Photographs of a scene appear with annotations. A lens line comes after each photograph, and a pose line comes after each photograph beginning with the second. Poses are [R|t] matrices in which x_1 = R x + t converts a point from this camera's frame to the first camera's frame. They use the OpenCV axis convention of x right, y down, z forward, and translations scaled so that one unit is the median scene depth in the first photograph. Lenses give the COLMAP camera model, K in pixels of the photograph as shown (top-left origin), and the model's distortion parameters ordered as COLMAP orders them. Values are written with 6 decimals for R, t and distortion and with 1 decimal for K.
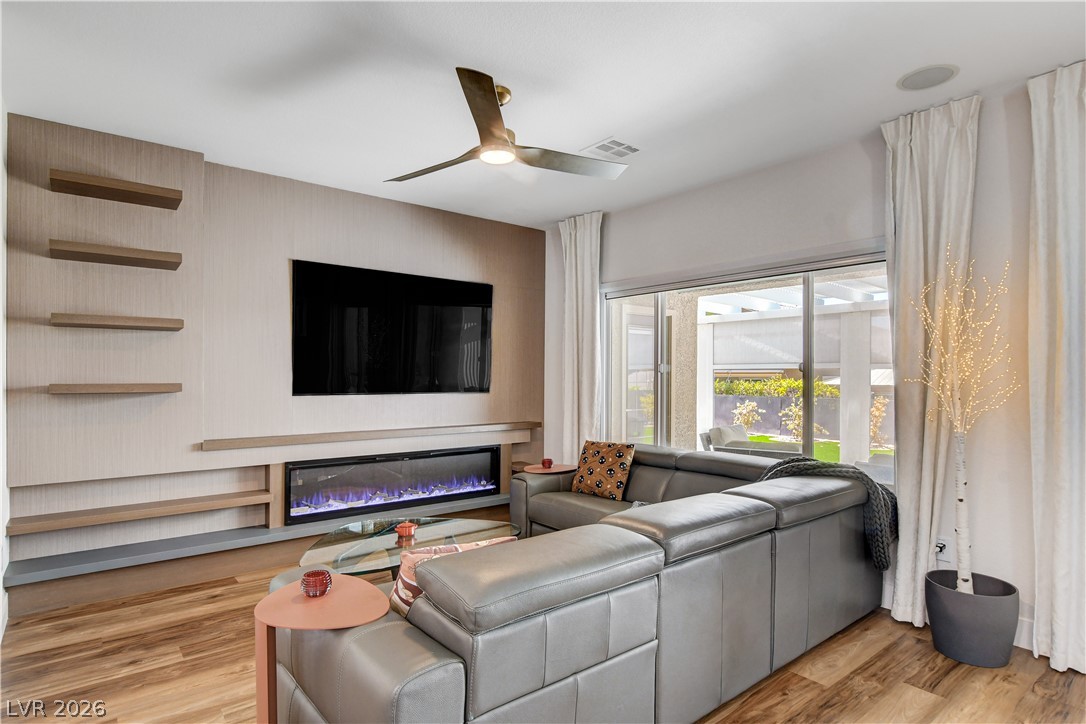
lens RADIAL K [[576.3, 0, 541.4], [0, 576.3, 374.3], [0, 0, 1]] dist [-0.002052, -0.000042]
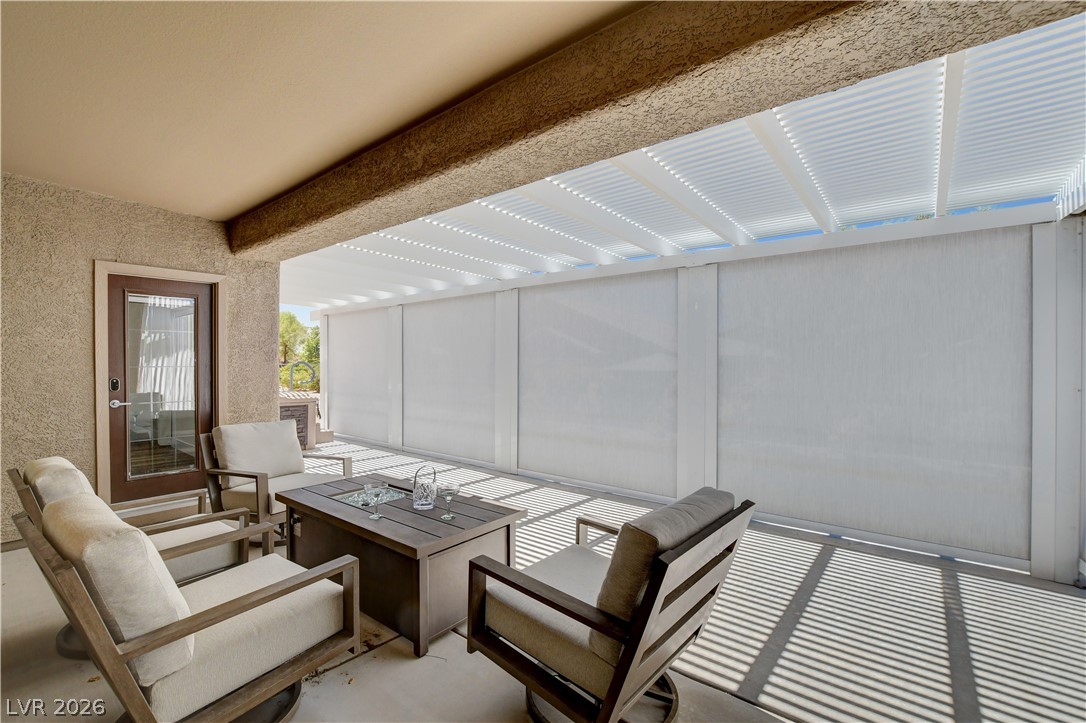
lens RADIAL K [[476.0, 0, 537.7], [0, 476.0, 365.7], [0, 0, 1]] dist [-0.022552, 0.003892]
pose [[0.980108, -0.001284, 0.198463, 0.919772], [-0.000041, 0.999978, 0.006672, 0.015093], [-0.198467, -0.006547, 0.980086, 0.498721]]
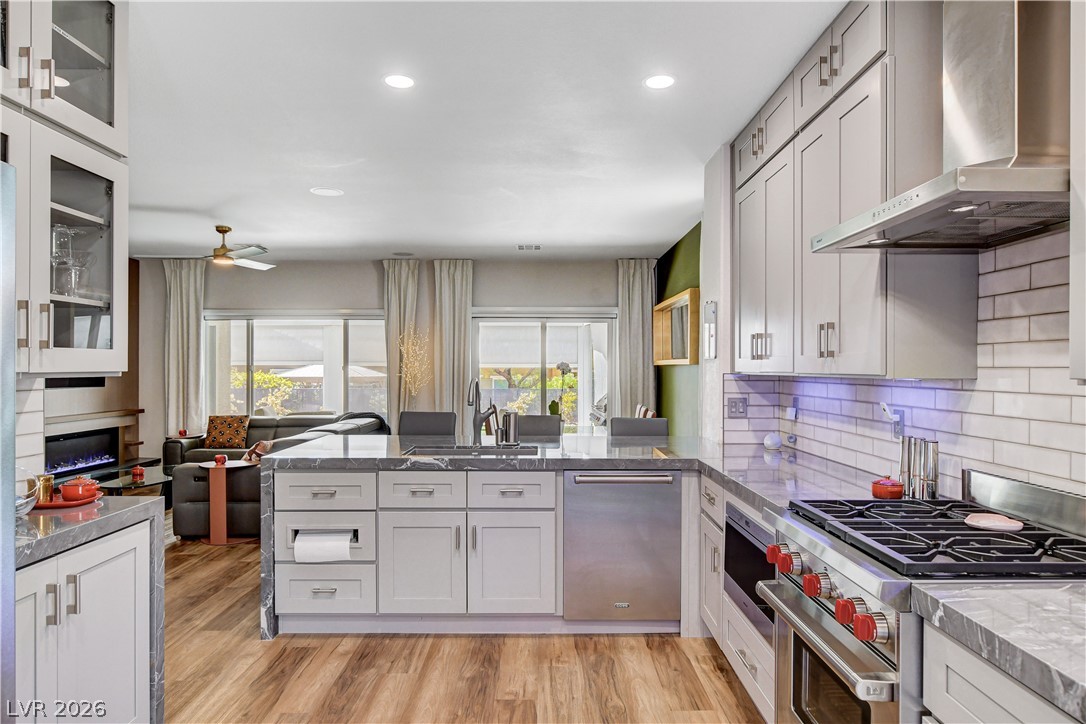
lens RADIAL K [[658.7, 0, 547.3], [0, 658.7, 368.3], [0, 0, 1]] dist [-0.022148, 0.015314]
pose [[0.627961, -0.004564, 0.778232, -0.792264], [0.001533, 0.999988, 0.004628, -0.019418], [-0.778243, -0.001713, 0.627960, -0.873505]]
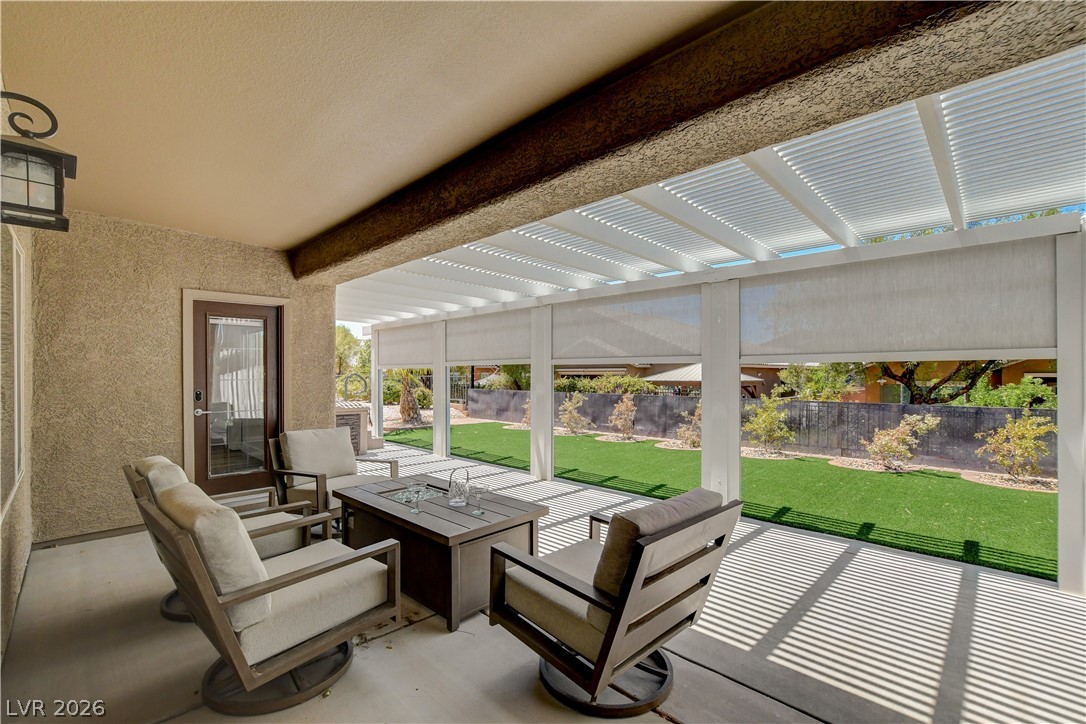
lens RADIAL K [[476.0, 0, 535.6], [0, 476.0, 369.8], [0, 0, 1]] dist [-0.022552, 0.003892]
pose [[0.994915, -0.004345, 0.100621, 0.946101], [0.004984, 0.999969, -0.006102, 0.008576], [-0.100592, 0.006573, 0.994906, 0.405708]]
